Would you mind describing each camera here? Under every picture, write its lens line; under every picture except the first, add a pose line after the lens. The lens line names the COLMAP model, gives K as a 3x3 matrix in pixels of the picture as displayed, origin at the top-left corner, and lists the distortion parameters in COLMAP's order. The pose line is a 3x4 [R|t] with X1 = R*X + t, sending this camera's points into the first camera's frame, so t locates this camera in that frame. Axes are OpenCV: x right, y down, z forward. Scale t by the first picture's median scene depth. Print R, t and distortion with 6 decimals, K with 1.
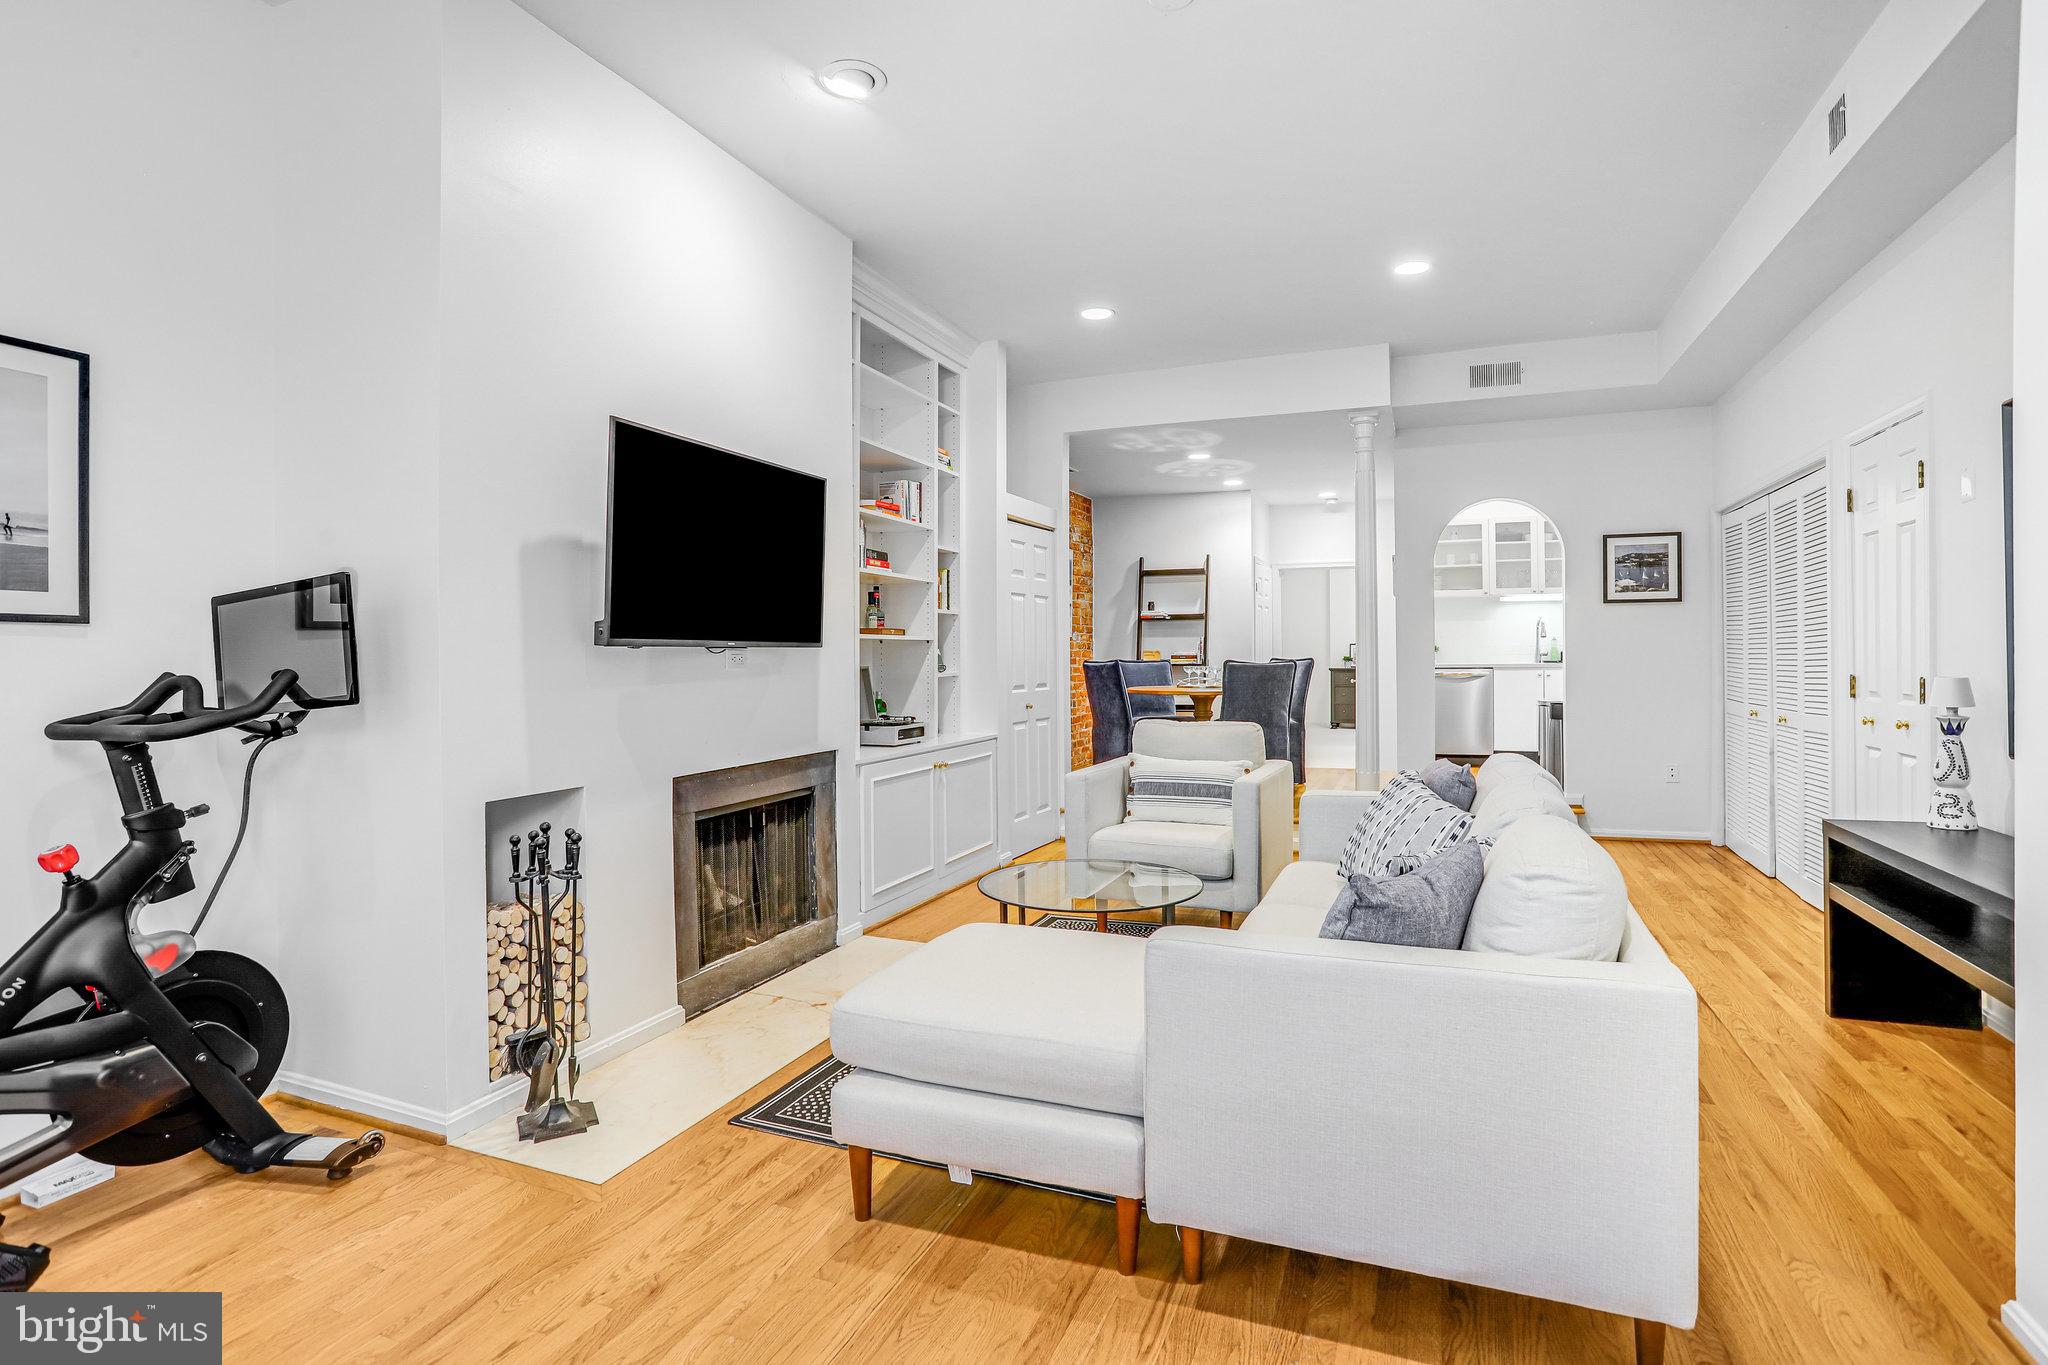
lens RADIAL K [[990.8, 0, 1023.0], [0, 990.8, 652.7], [0, 0, 1]] dist [-0.072085, 0.039442]
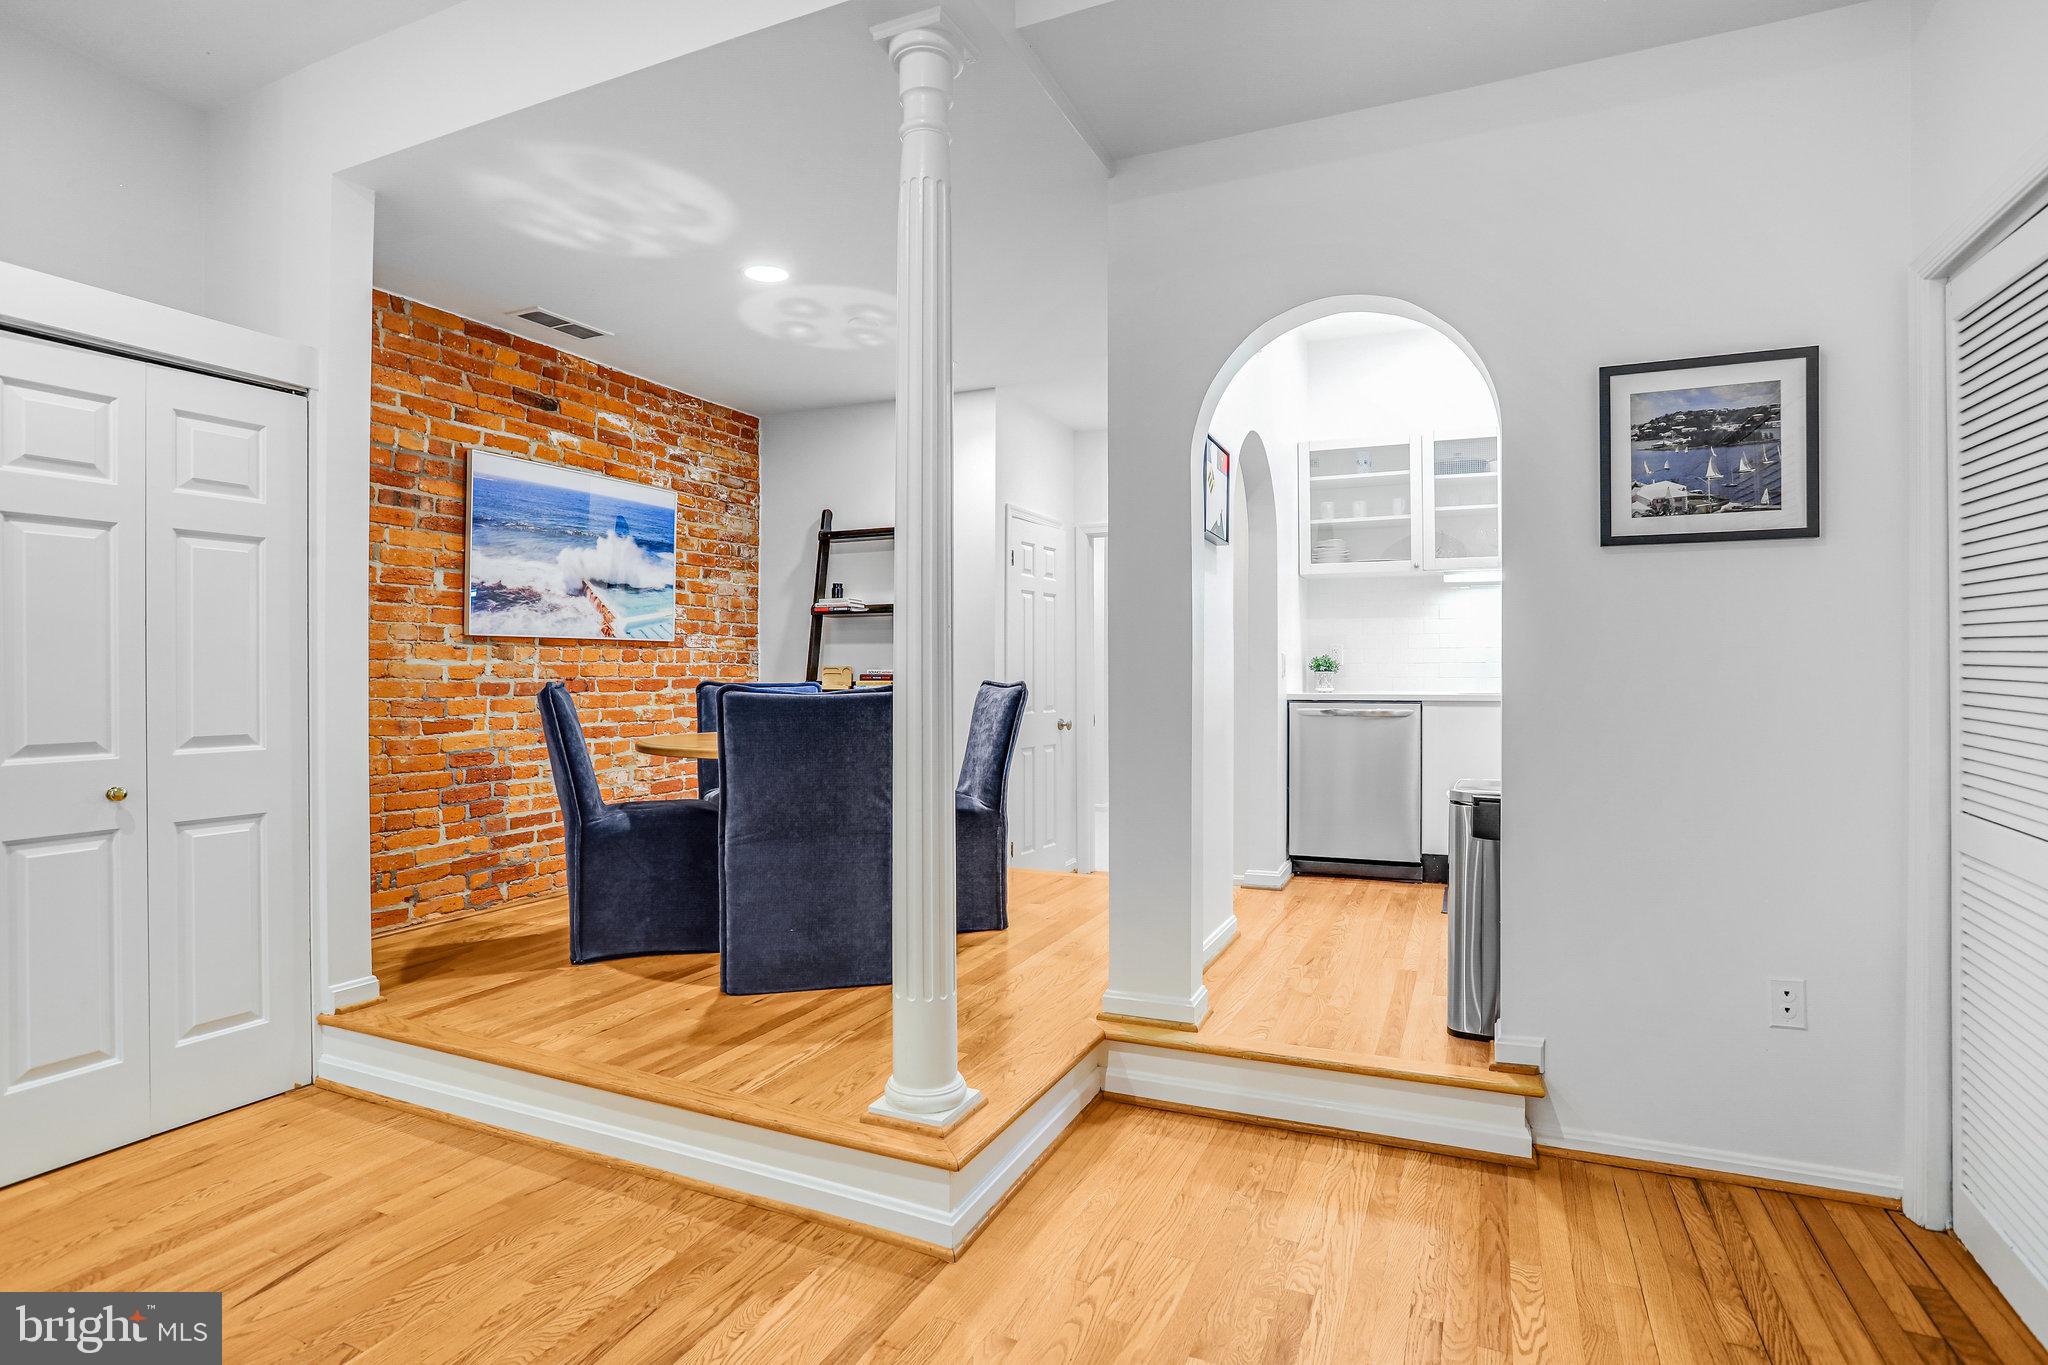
lens RADIAL K [[999.1, 0, 1013.7], [0, 999.1, 673.0], [0, 0, 1]] dist [-0.068775, 0.036687]
pose [[0.998849, 0.007466, -0.047374, 0.593032], [-0.007395, 0.999971, 0.001674, 0.000310], [0.047385, -0.001322, 0.998876, 0.928156]]
